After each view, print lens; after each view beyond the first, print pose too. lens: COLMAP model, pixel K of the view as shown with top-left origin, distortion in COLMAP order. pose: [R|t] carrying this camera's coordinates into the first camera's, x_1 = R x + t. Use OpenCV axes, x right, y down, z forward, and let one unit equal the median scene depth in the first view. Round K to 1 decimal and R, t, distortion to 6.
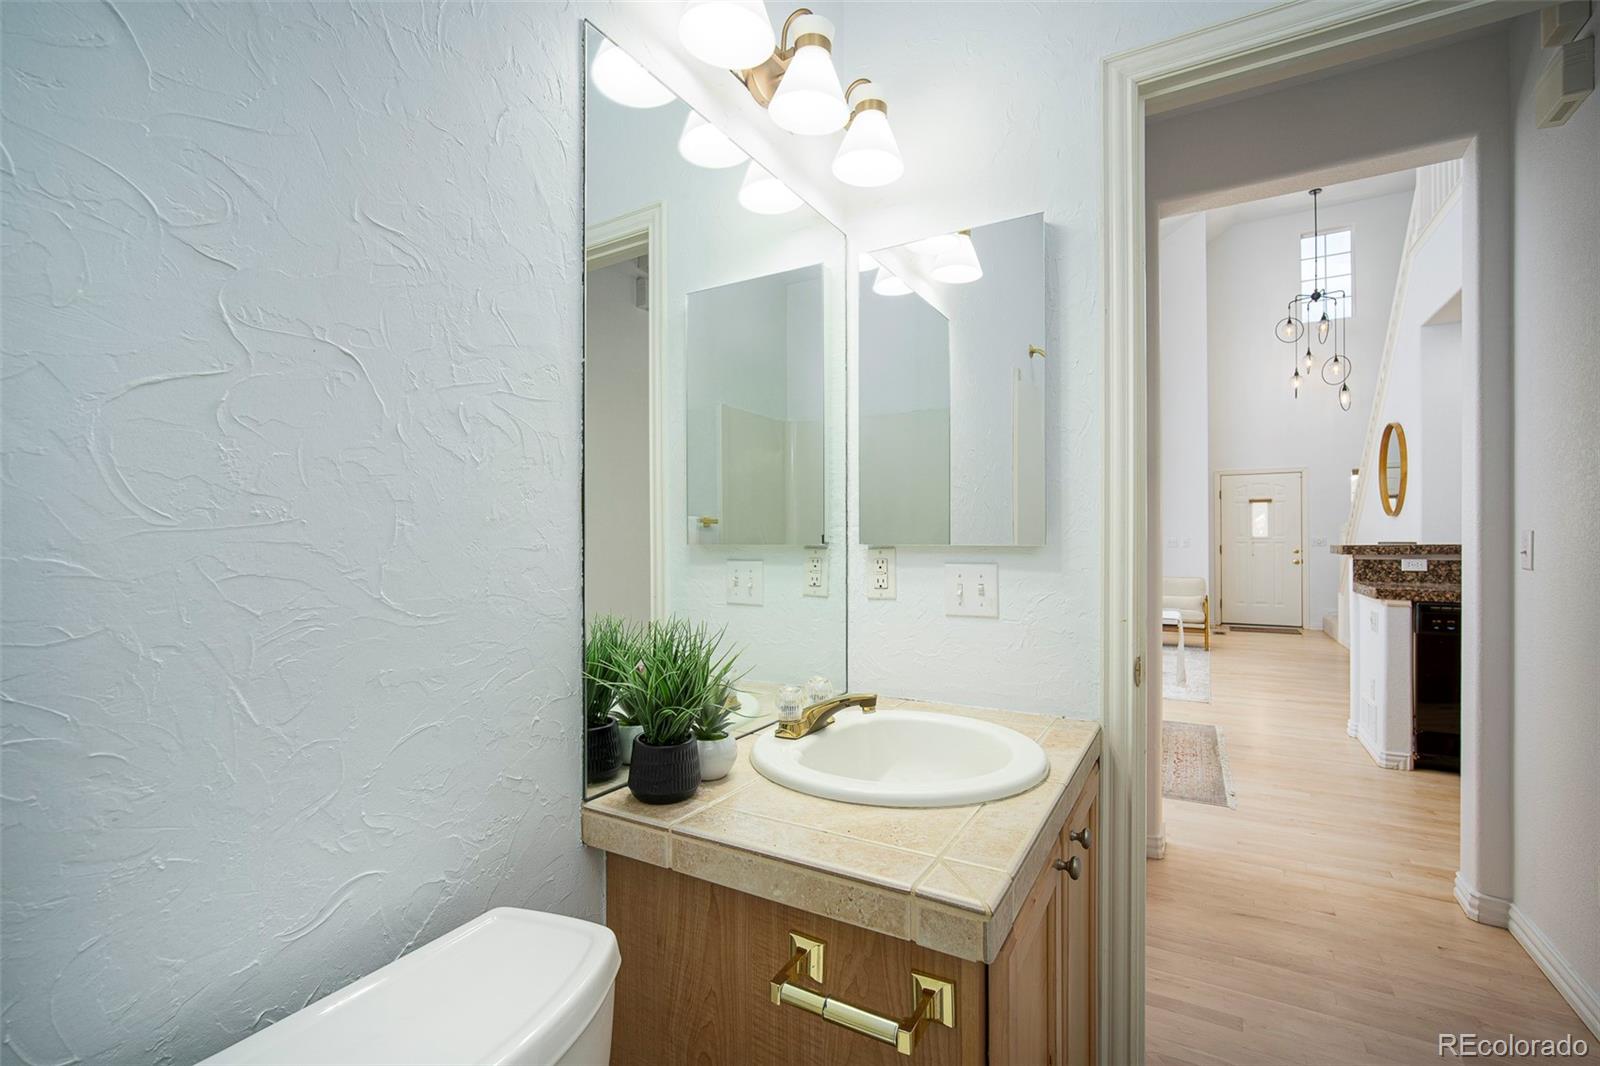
lens RADIAL K [[701.2, 0, 799.2], [0, 701.2, 537.5], [0, 0, 1]] dist [-0.008278, 0.000639]
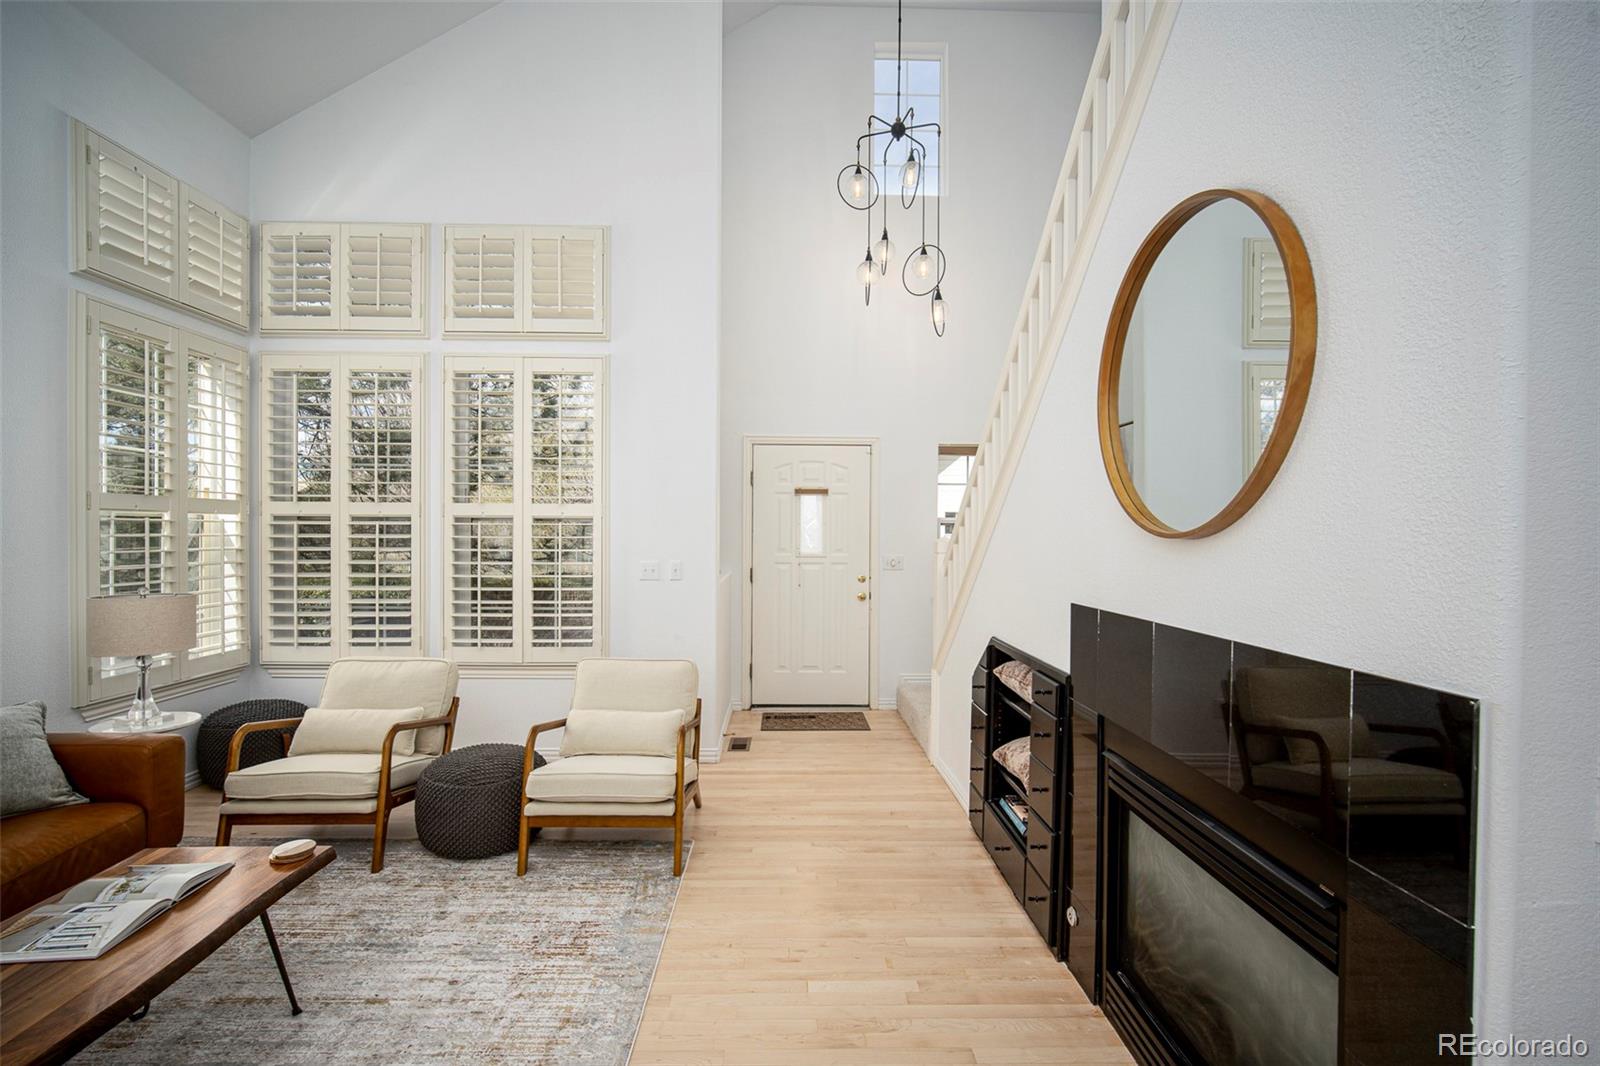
lens RADIAL K [[701.2, 0, 797.9], [0, 701.2, 531.9], [0, 0, 1]] dist [-0.008278, 0.000639]
pose [[0.857917, 0.007039, 0.513741, 0.377761], [-0.012061, 0.999907, 0.006441, -0.024693], [-0.513647, -0.011722, 0.857921, 0.544433]]
